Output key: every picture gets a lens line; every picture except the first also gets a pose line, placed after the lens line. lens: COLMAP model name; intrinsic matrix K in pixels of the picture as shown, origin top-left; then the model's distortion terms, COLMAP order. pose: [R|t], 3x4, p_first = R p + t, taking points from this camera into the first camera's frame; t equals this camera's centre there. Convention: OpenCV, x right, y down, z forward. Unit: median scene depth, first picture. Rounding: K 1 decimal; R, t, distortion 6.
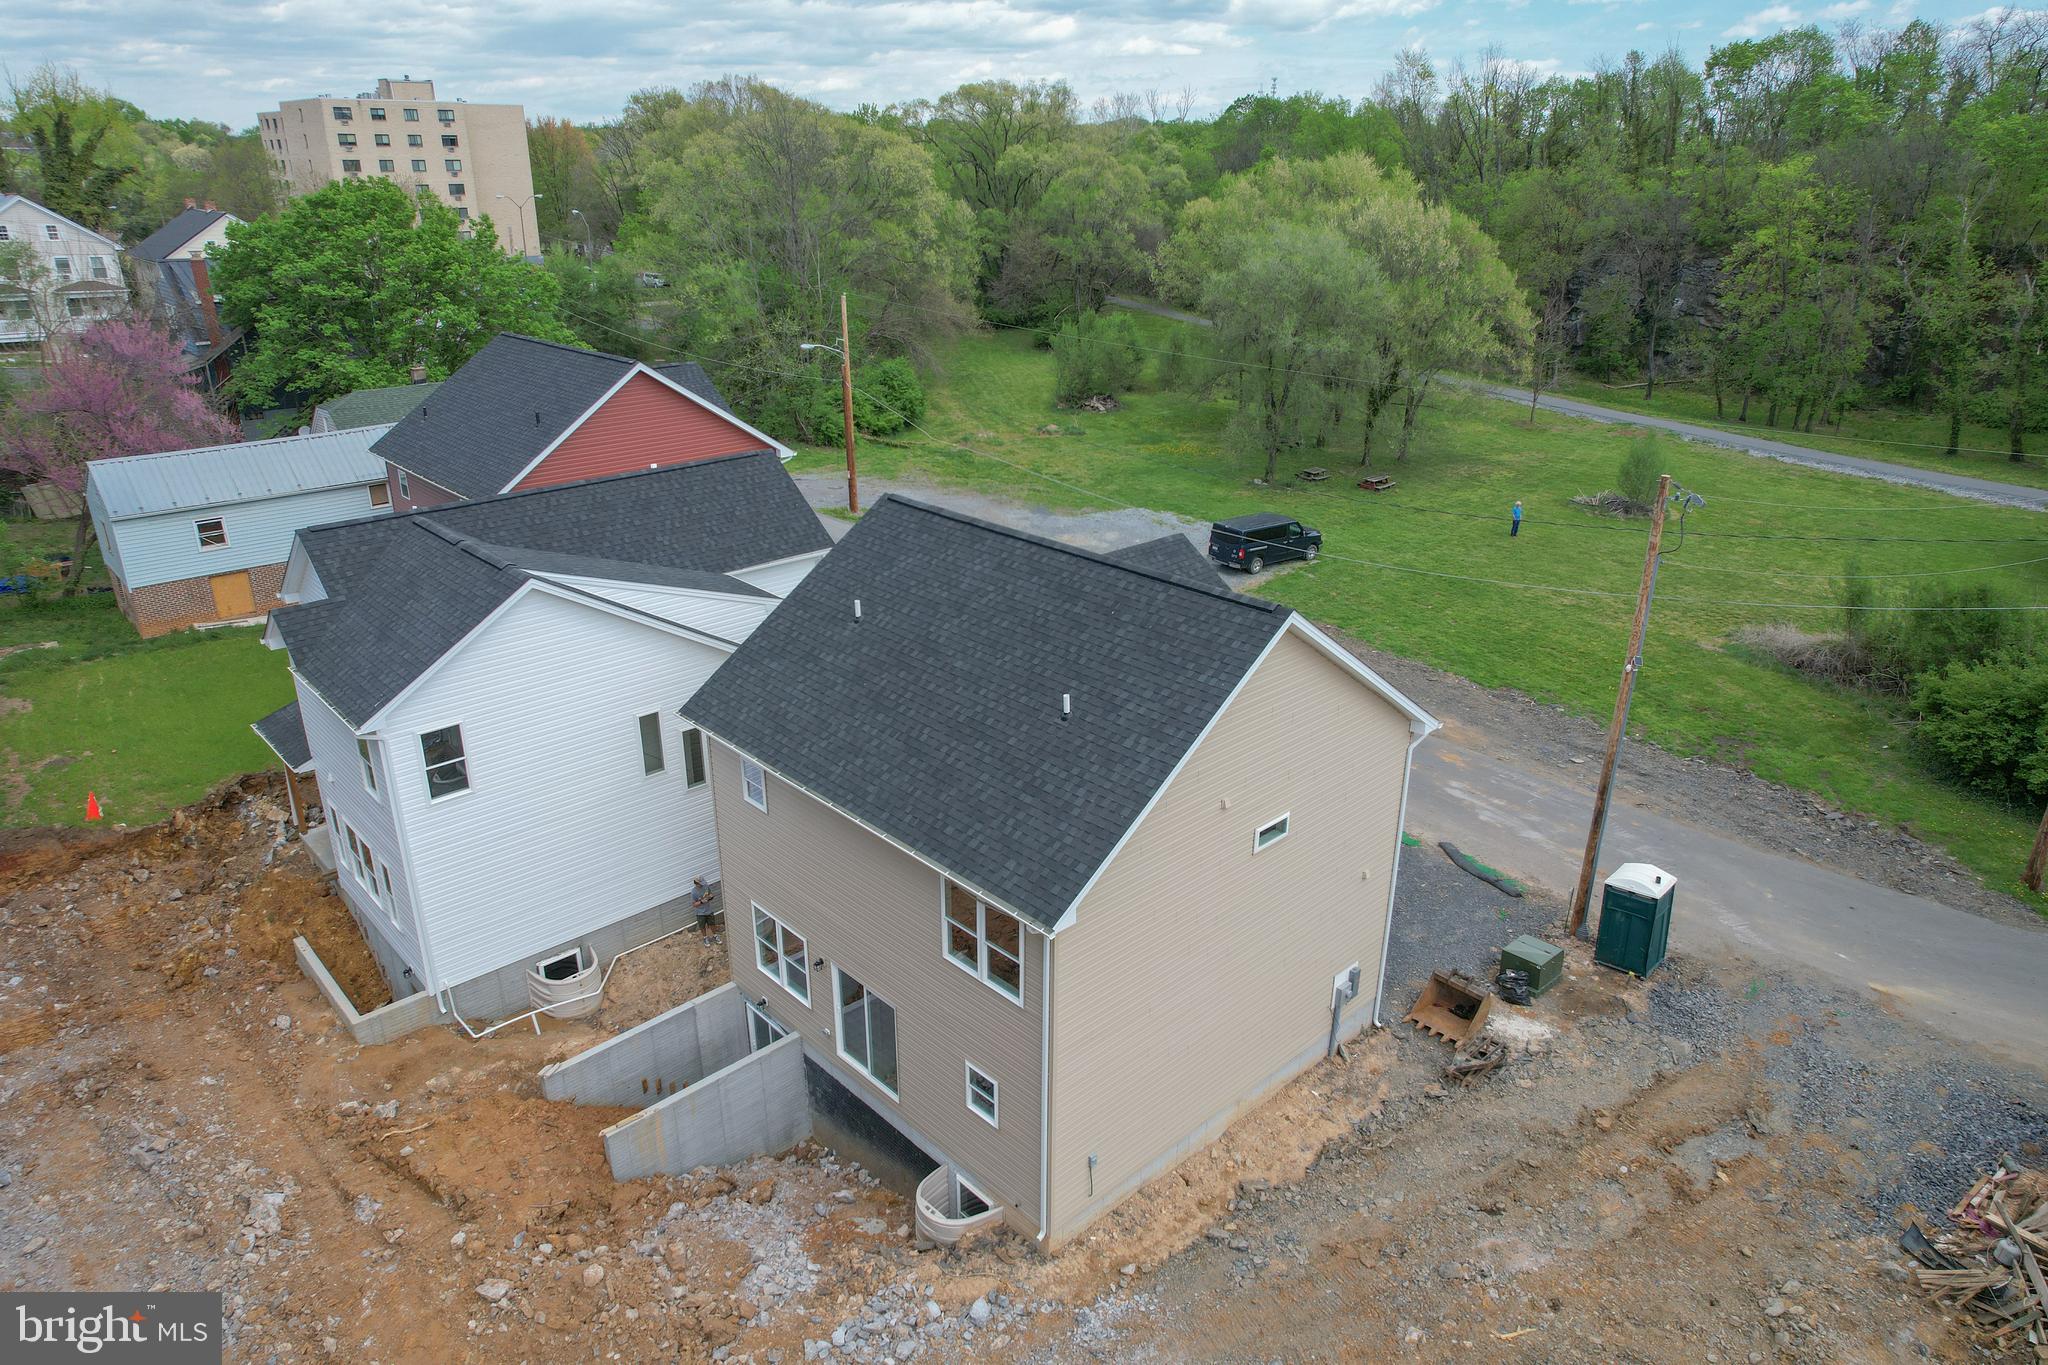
lens RADIAL K [[1306.2, 0, 1024.0], [0, 1306.2, 682.5], [0, 0, 1]] dist [-0.055808, 0.047129]
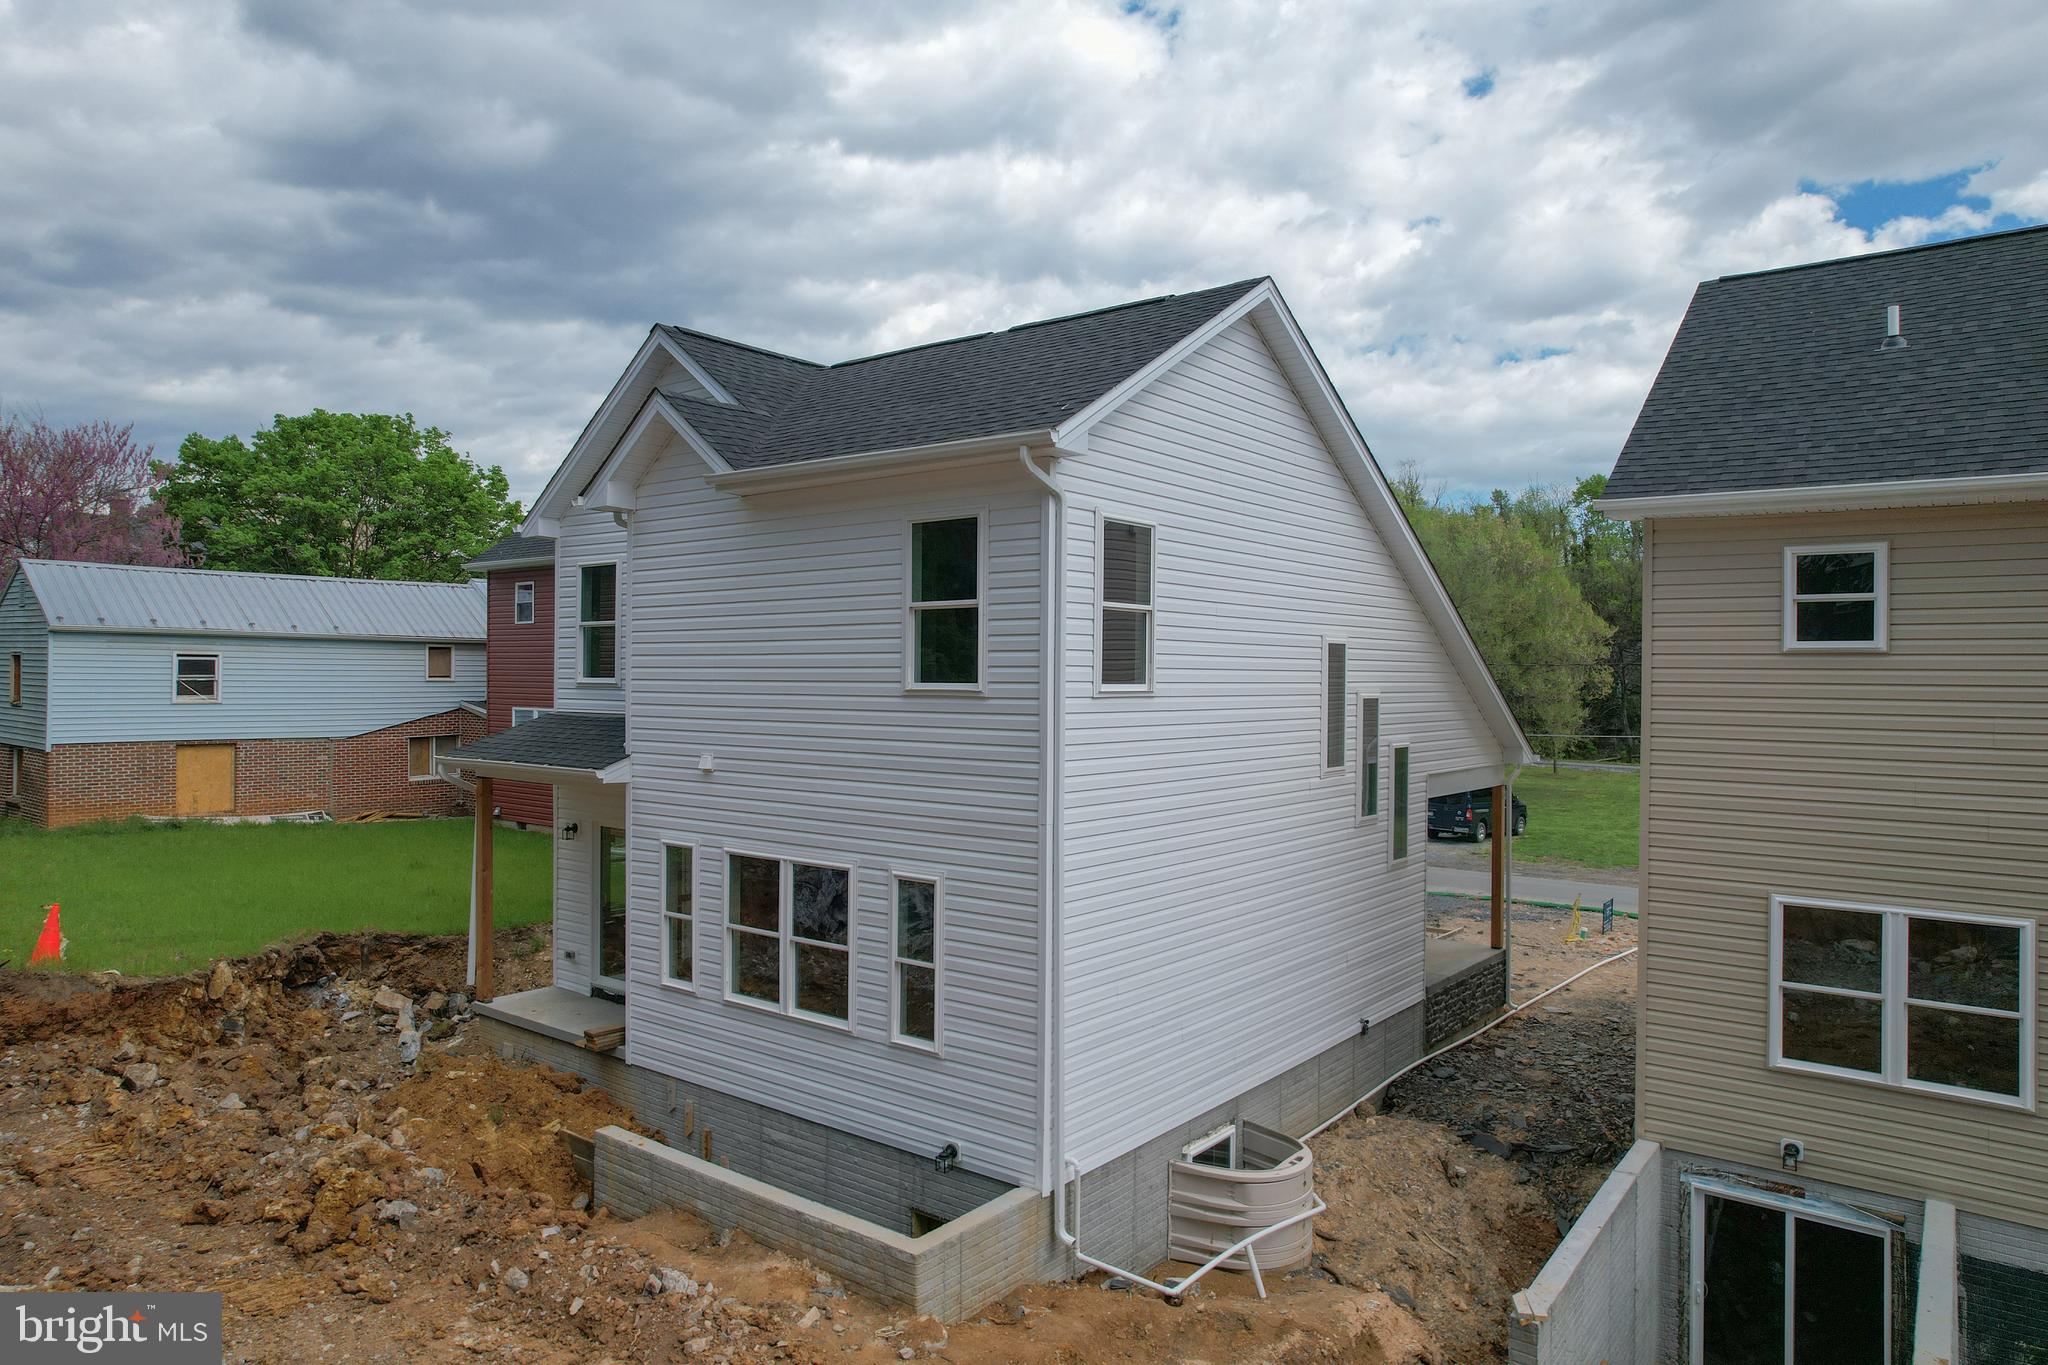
lens RADIAL K [[1306.2, 0, 1024.0], [0, 1306.2, 682.5], [0, 0, 1]] dist [-0.055808, 0.047129]
pose [[0.987625, 0.002167, 0.156822, -0.429863], [0.056287, 0.928394, -0.367310, 0.196675], [-0.146388, 0.371591, 0.916783, 0.463505]]
